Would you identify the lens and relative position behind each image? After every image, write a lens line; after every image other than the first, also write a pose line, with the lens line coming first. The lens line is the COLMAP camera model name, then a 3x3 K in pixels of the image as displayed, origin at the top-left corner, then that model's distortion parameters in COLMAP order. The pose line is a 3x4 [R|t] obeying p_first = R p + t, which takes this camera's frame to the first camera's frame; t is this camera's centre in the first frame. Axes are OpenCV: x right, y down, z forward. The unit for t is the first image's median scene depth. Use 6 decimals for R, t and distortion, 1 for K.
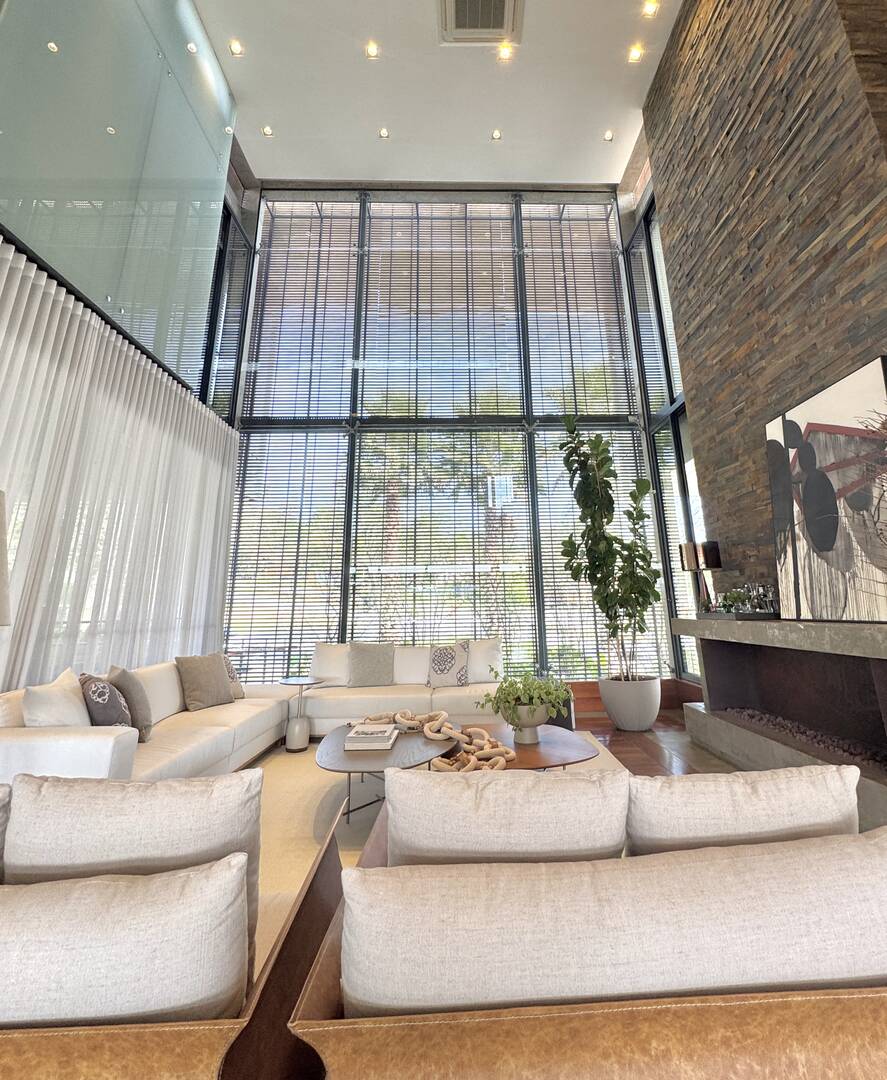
lens RADIAL K [[531.8, 0, 476.9], [0, 531.8, 439.2], [0, 0, 1]] dist [0.002436, -0.001036]
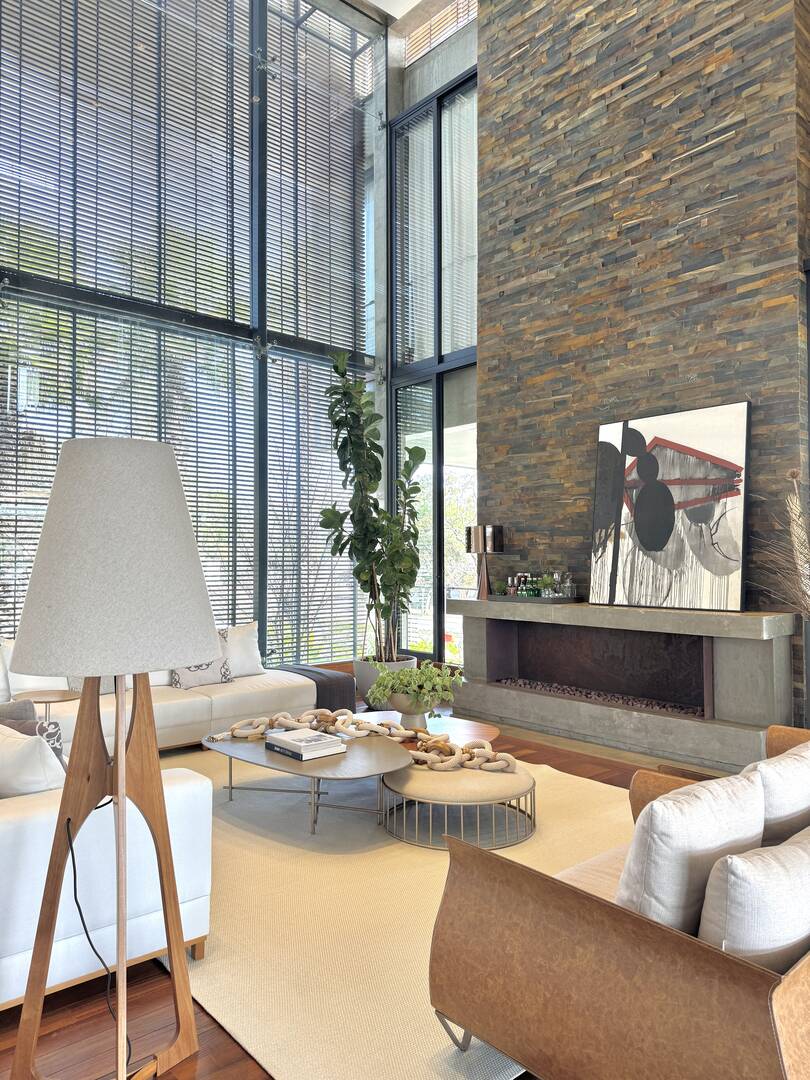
lens RADIAL K [[757.7, 0, 394.1], [0, 757.7, 543.0], [0, 0, 1]] dist [0.033323, -0.040832]
pose [[0.770589, 0.040669, 0.636033, -0.646297], [-0.211080, 0.957926, 0.194483, -0.010038], [-0.601363, -0.284120, 0.746752, 0.065701]]
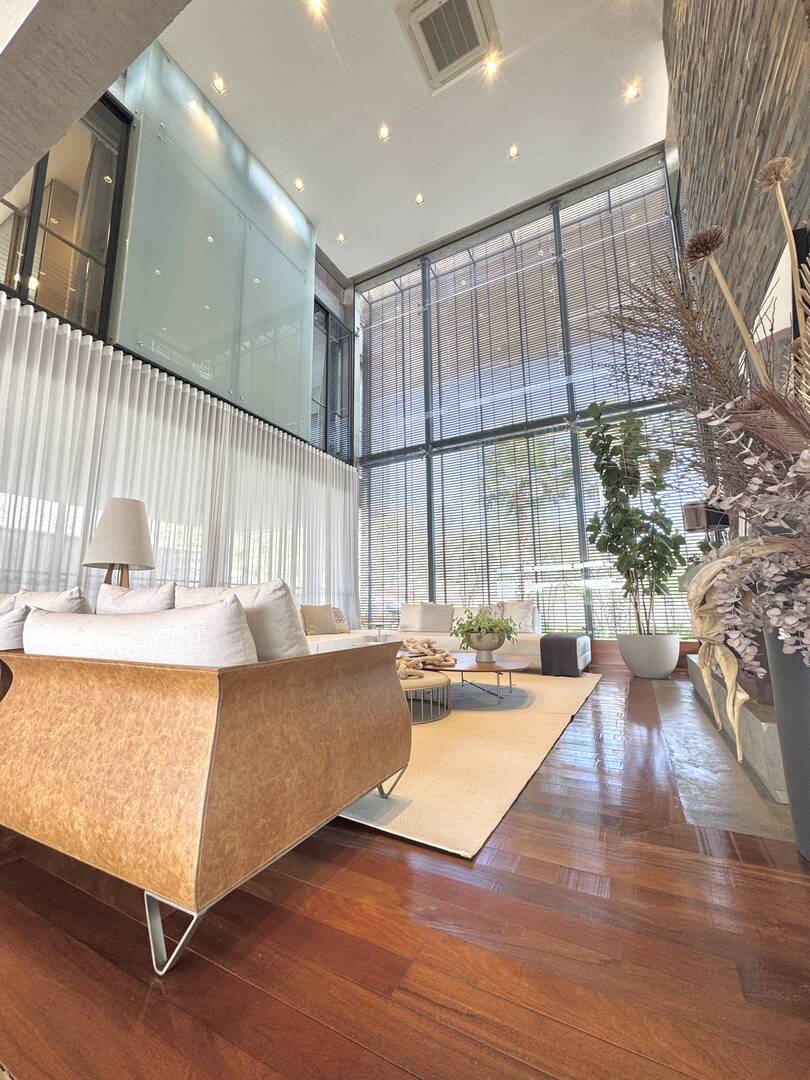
lens RADIAL K [[430.3, 0, 408.9], [0, 430.3, 539.7], [0, 0, 1]] dist [-0.006357, -0.000398]
pose [[0.864482, -0.070613, -0.497680, 0.370643], [0.146742, 0.982408, 0.115506, 0.098990], [0.480768, -0.172884, 0.859636, 0.046823]]
